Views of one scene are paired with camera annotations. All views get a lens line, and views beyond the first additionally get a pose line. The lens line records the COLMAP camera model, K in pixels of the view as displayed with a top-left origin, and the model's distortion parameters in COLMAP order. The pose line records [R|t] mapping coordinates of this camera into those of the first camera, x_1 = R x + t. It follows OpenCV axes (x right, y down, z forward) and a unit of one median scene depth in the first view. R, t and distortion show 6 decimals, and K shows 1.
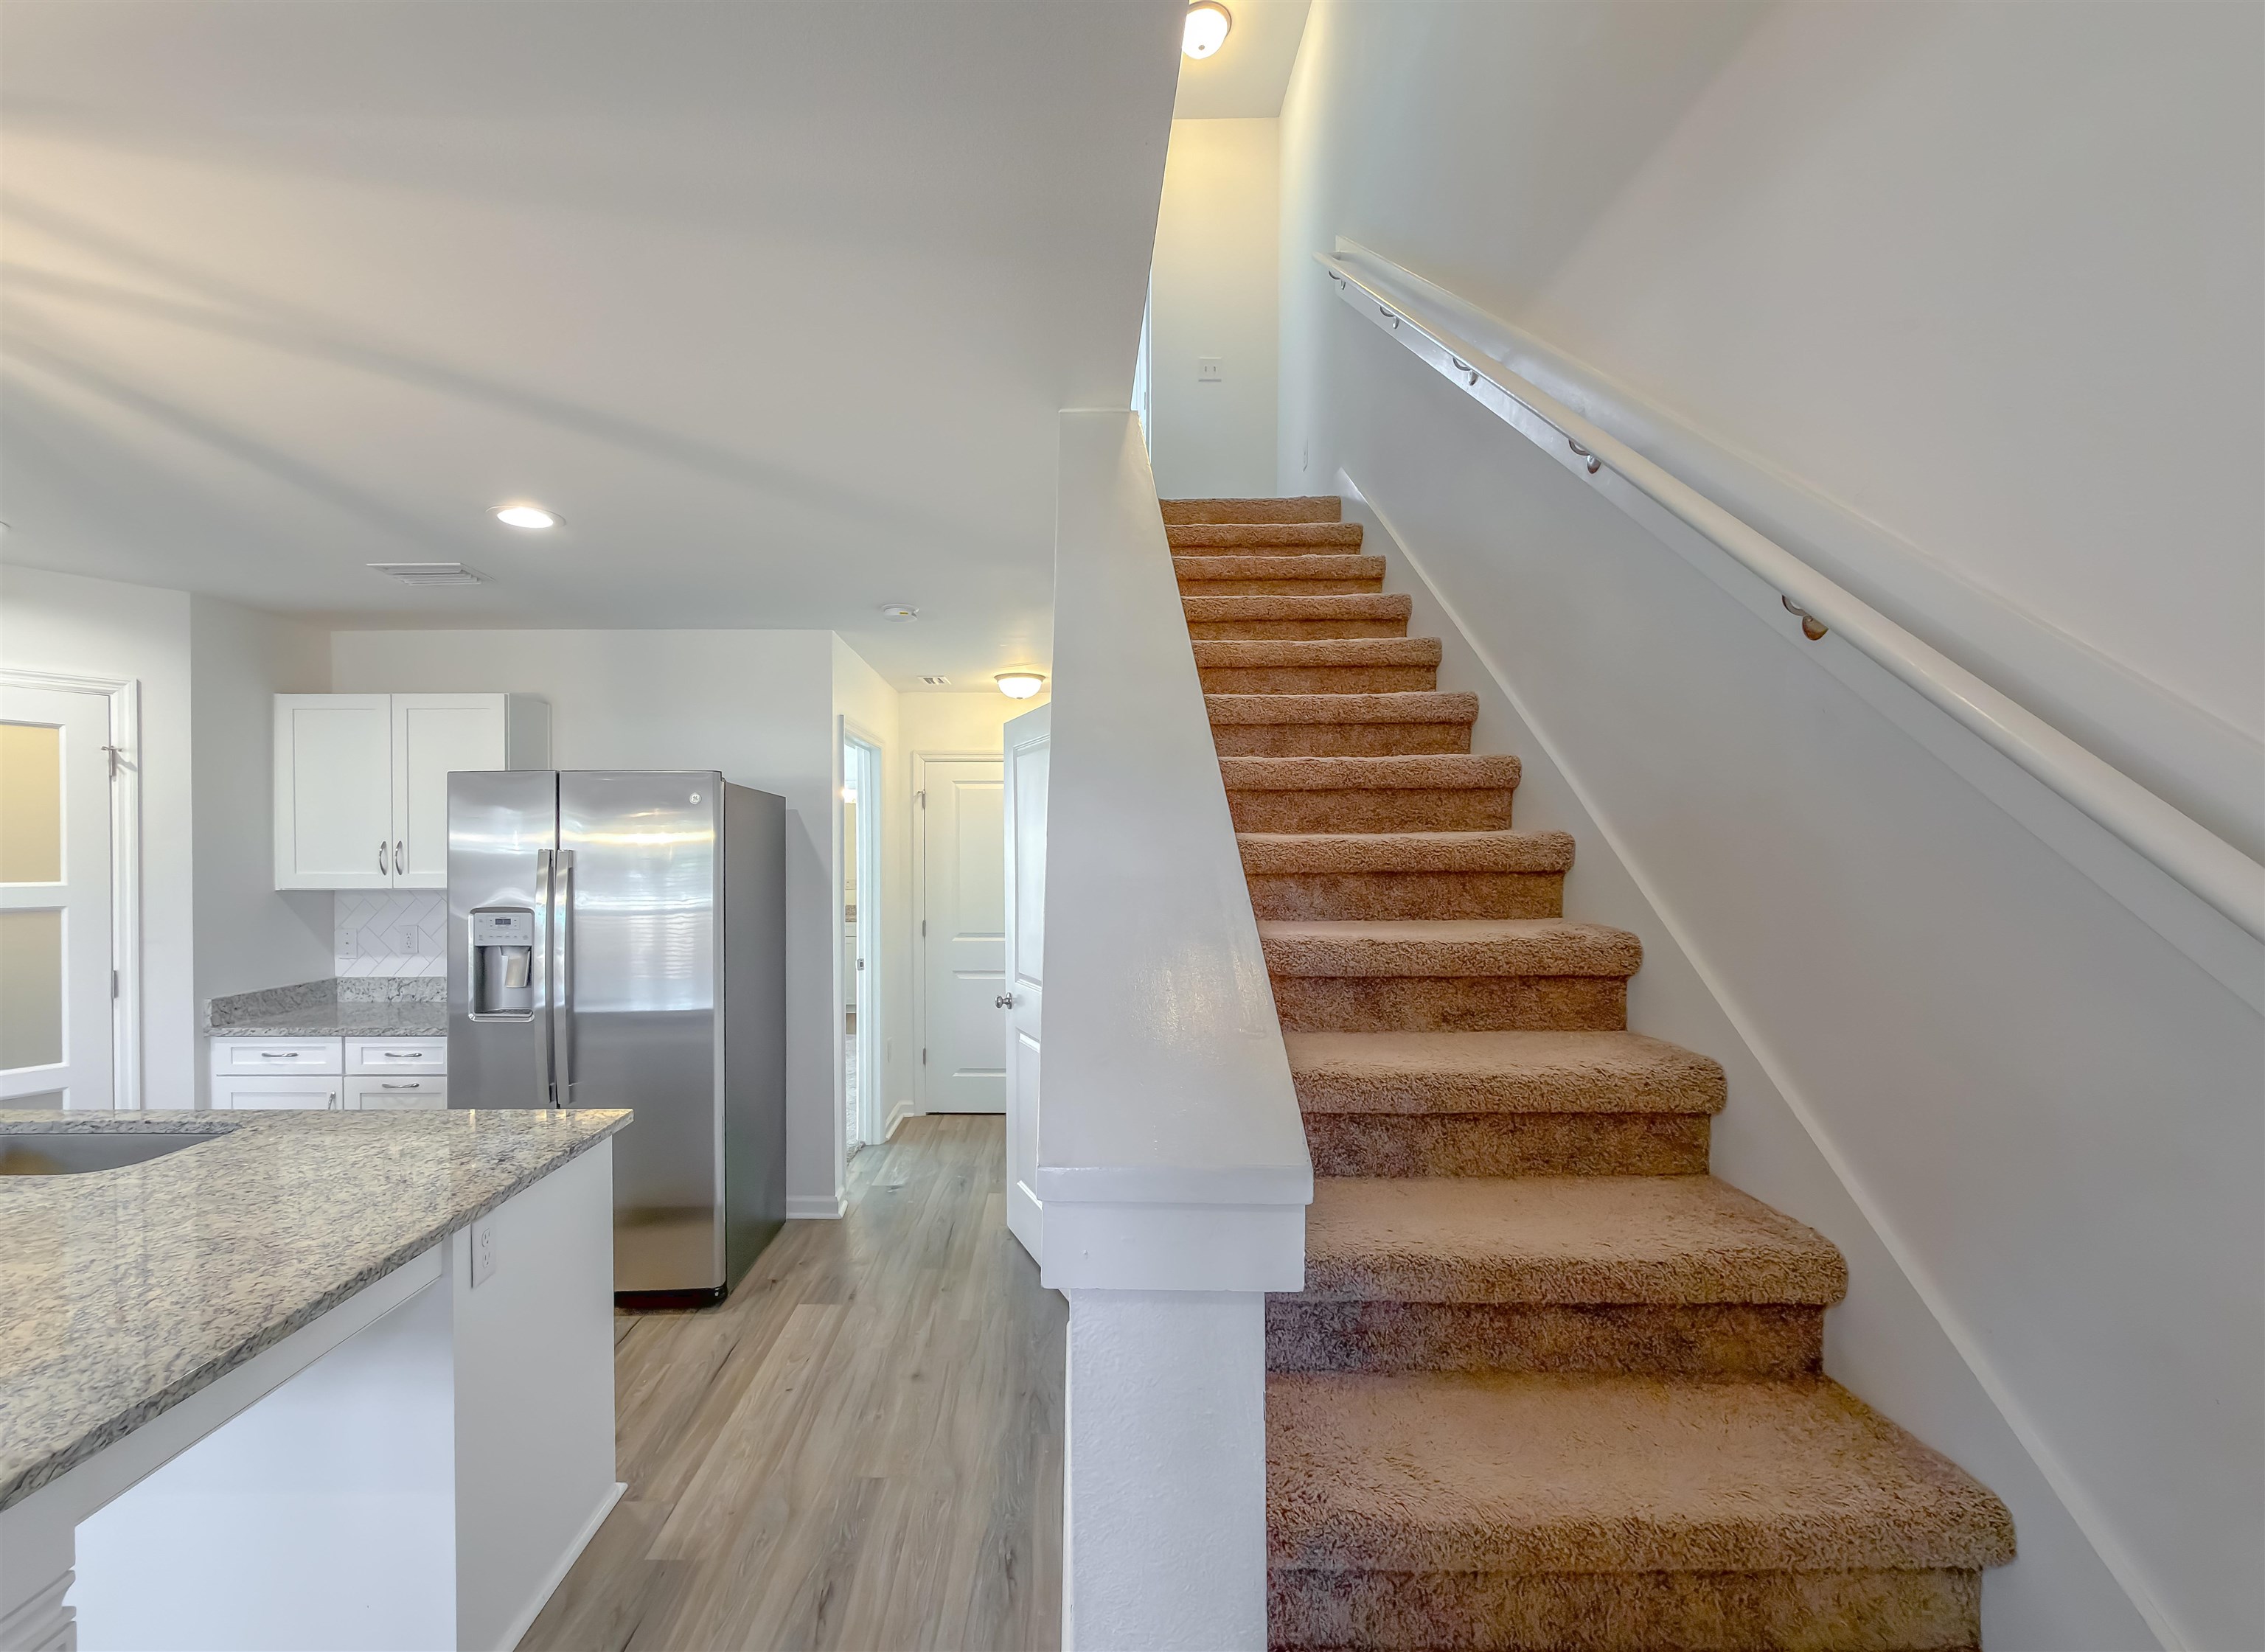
lens RADIAL K [[1016.4, 0, 1050.7], [0, 1016.4, 855.7], [0, 0, 1]] dist [0.002362, -0.001285]
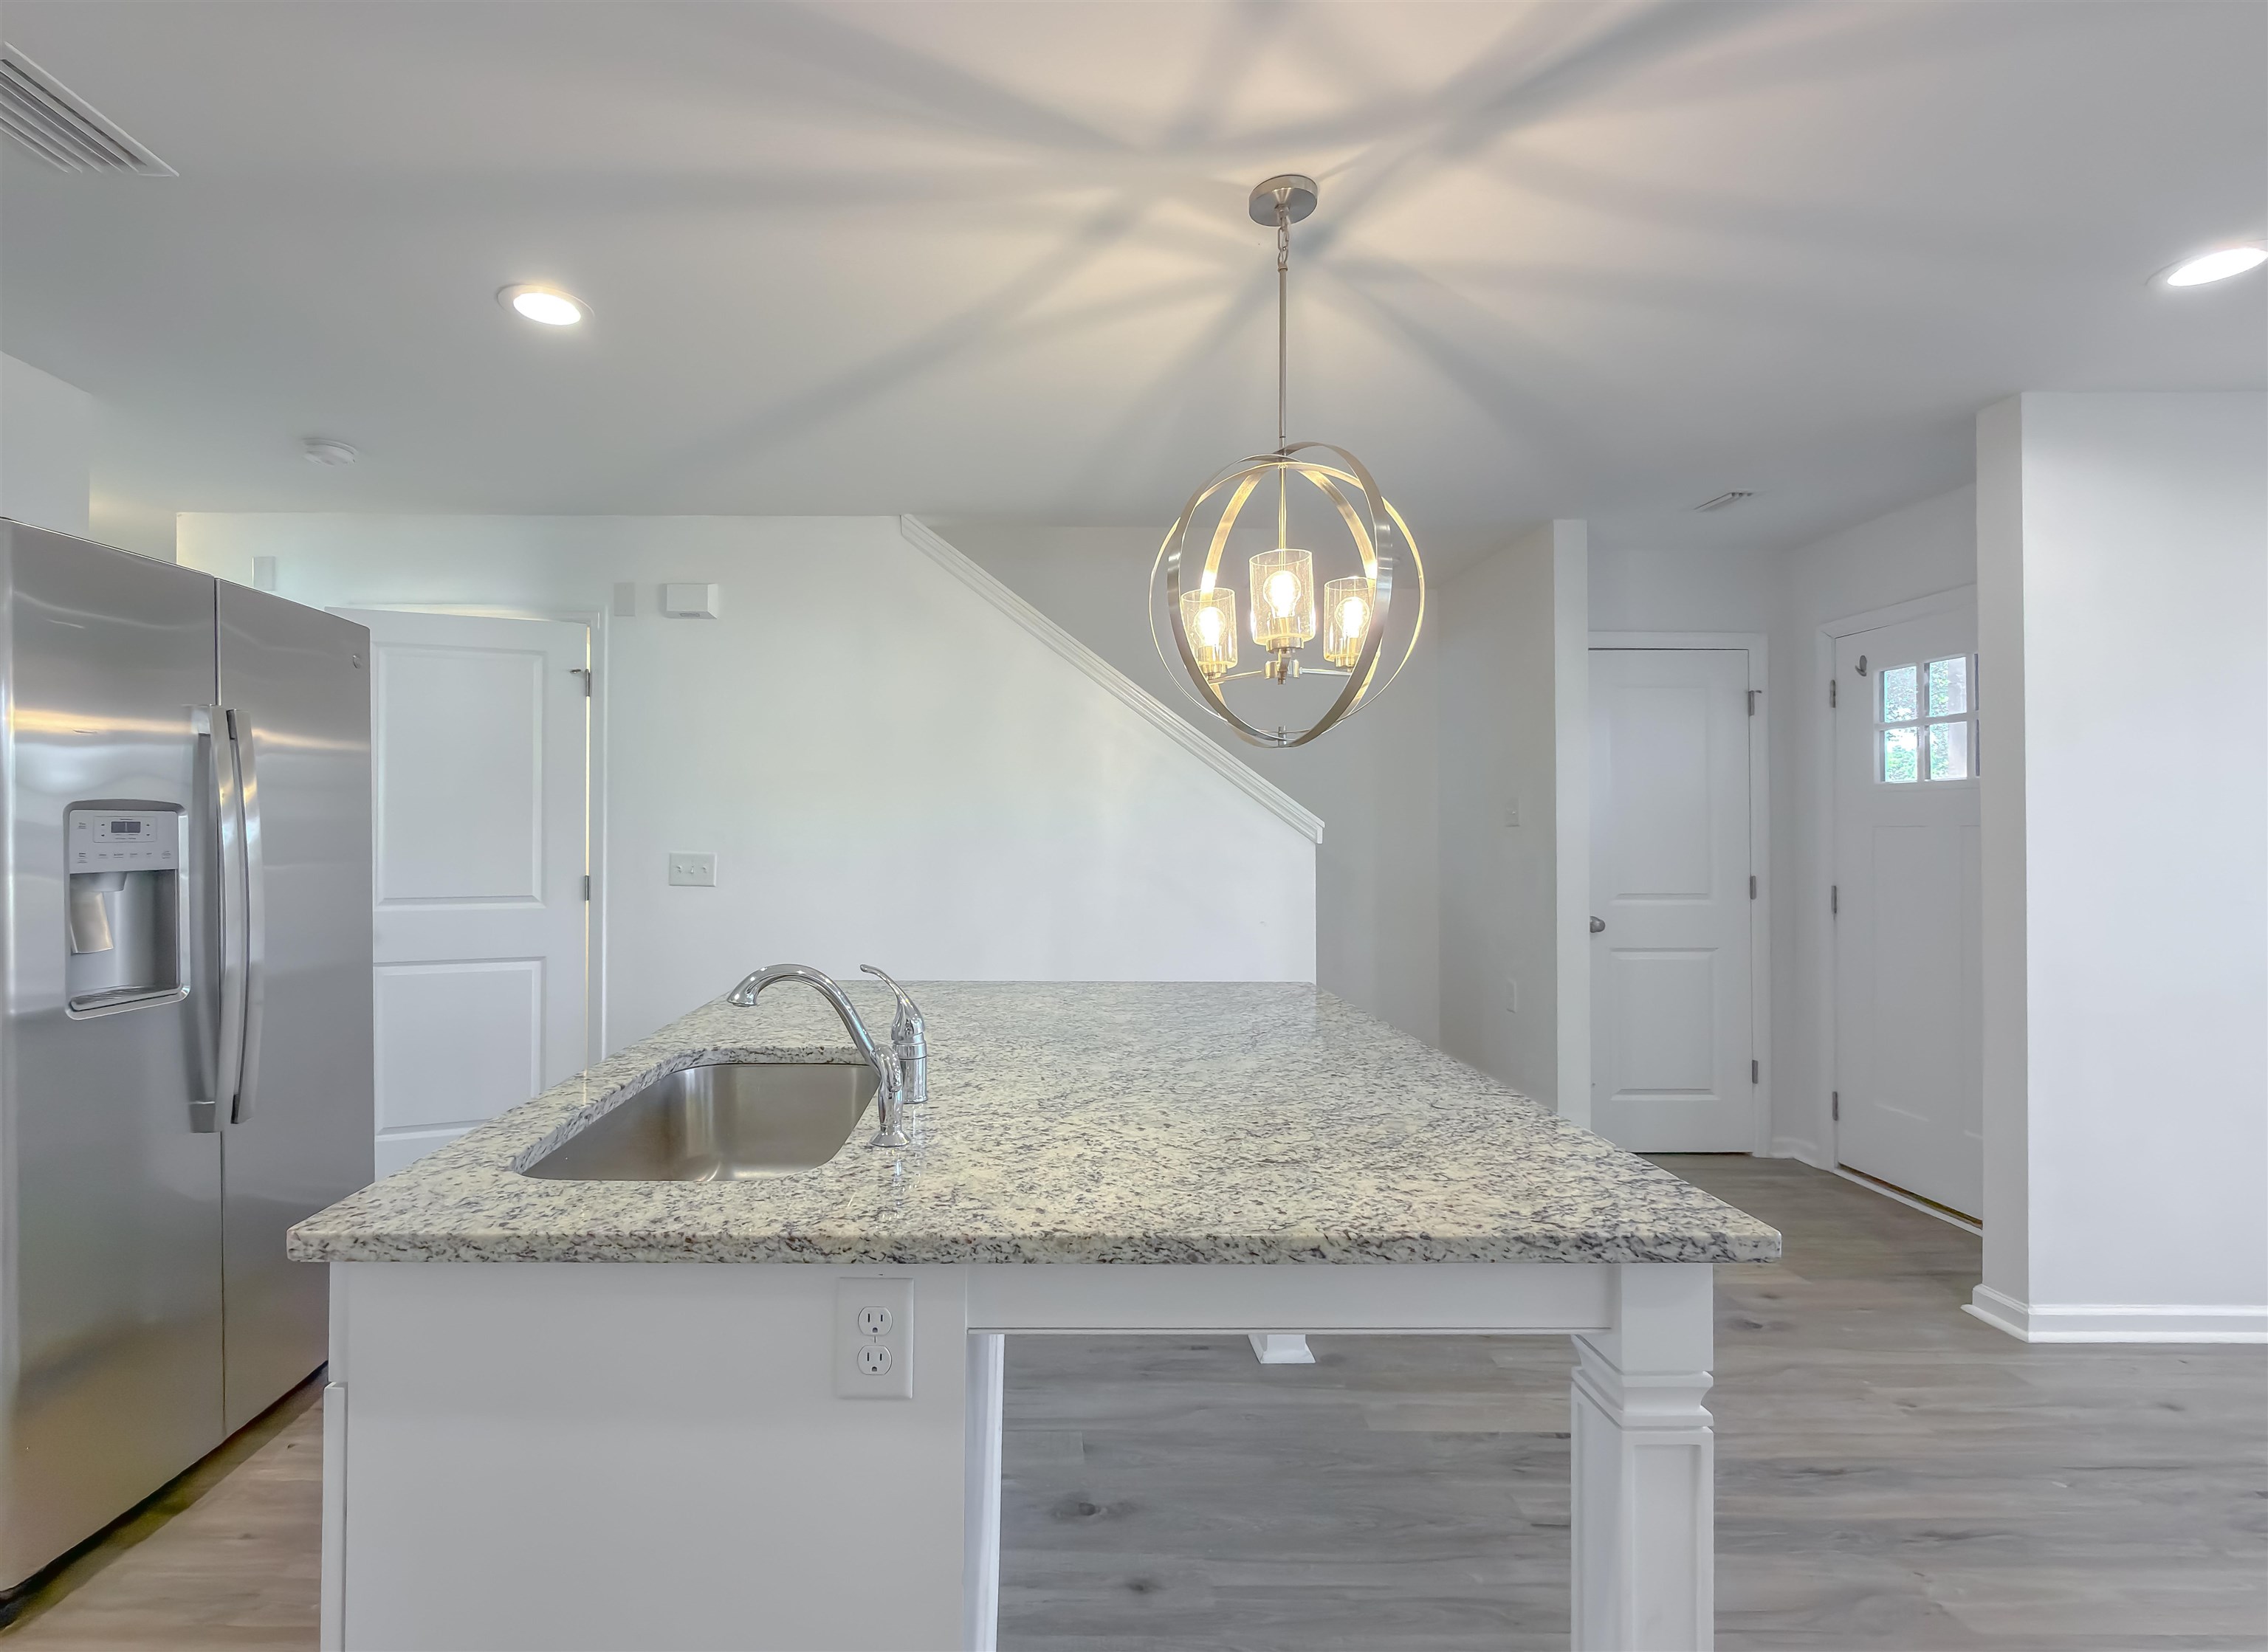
lens RADIAL K [[1017.8, 0, 1024.6], [0, 1017.8, 824.1], [0, 0, 1]] dist [0.002362, -0.001285]
pose [[-0.014666, 0.009690, 0.999845, -1.057103], [-0.001756, 0.999951, -0.009717, 0.065807], [-0.999891, -0.001898, -0.014648, 0.507081]]
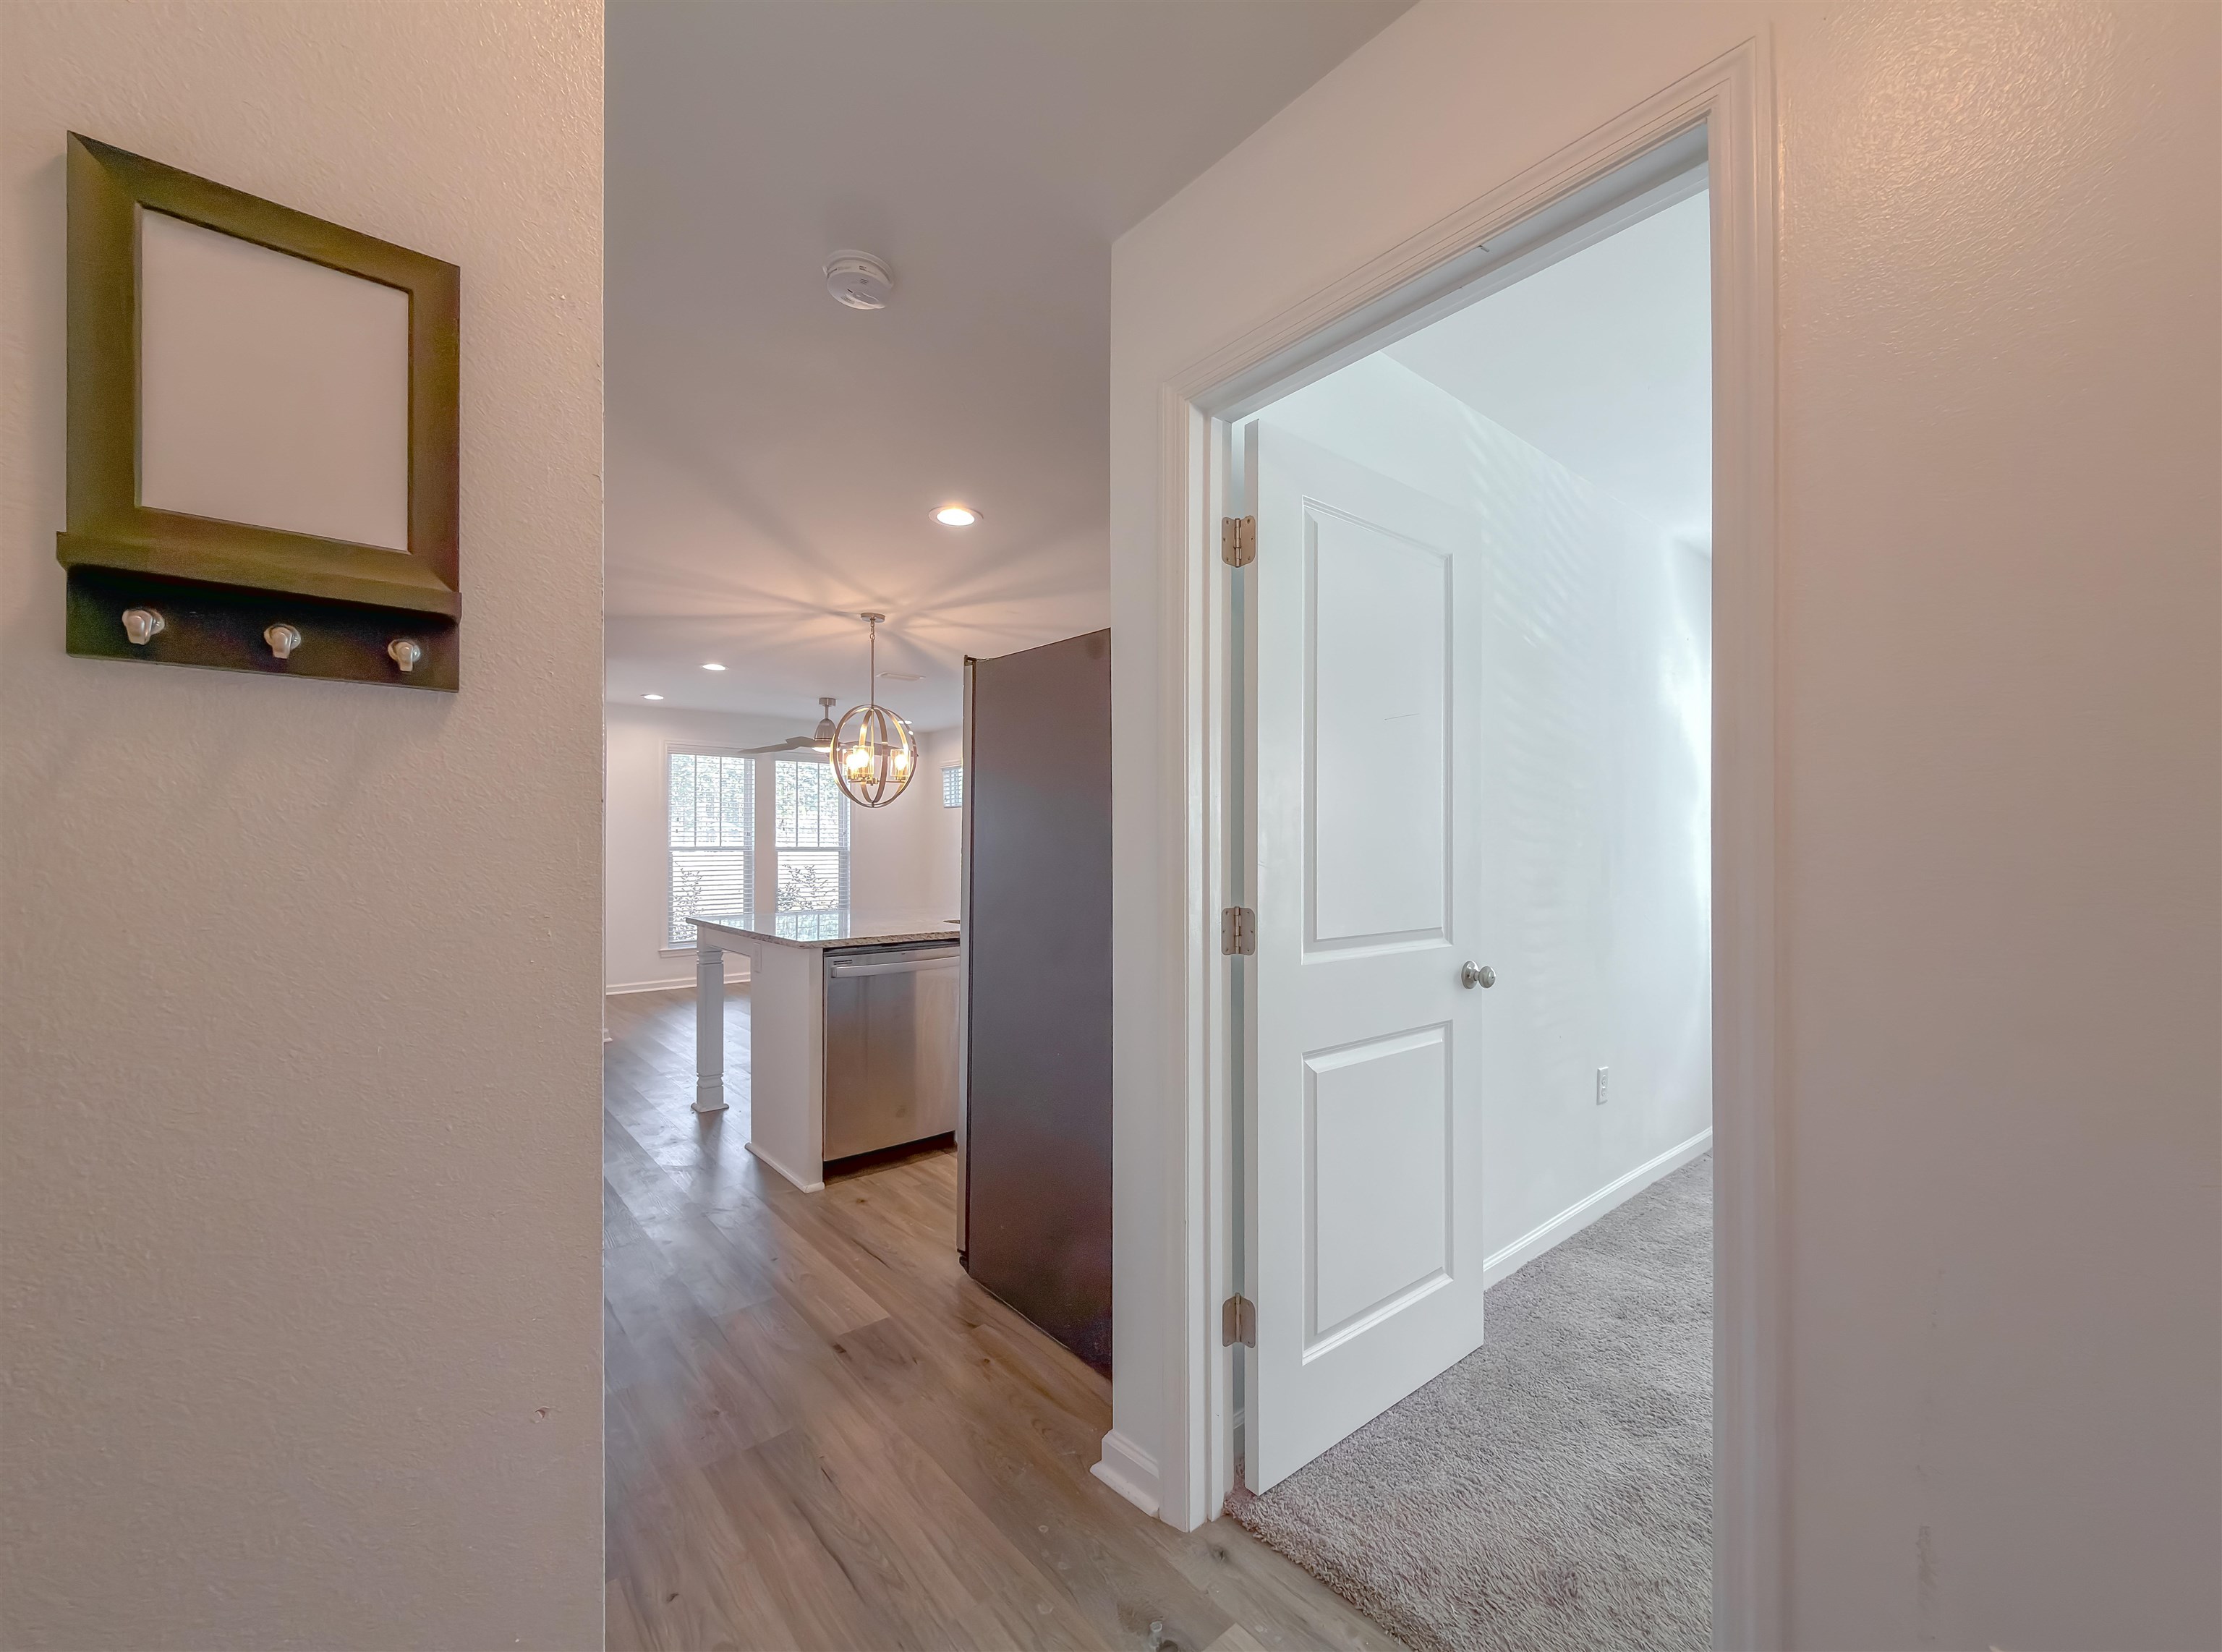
lens RADIAL K [[918.6, 0, 1121.0], [0, 918.6, 843.1], [0, 0, 1]] dist [-0.001683, 0.001486]
pose [[-0.753953, -0.000462, -0.656928, 0.089494], [0.000698, 0.999999, -0.001504, 0.076809], [0.656927, -0.001592, -0.753952, 1.644995]]
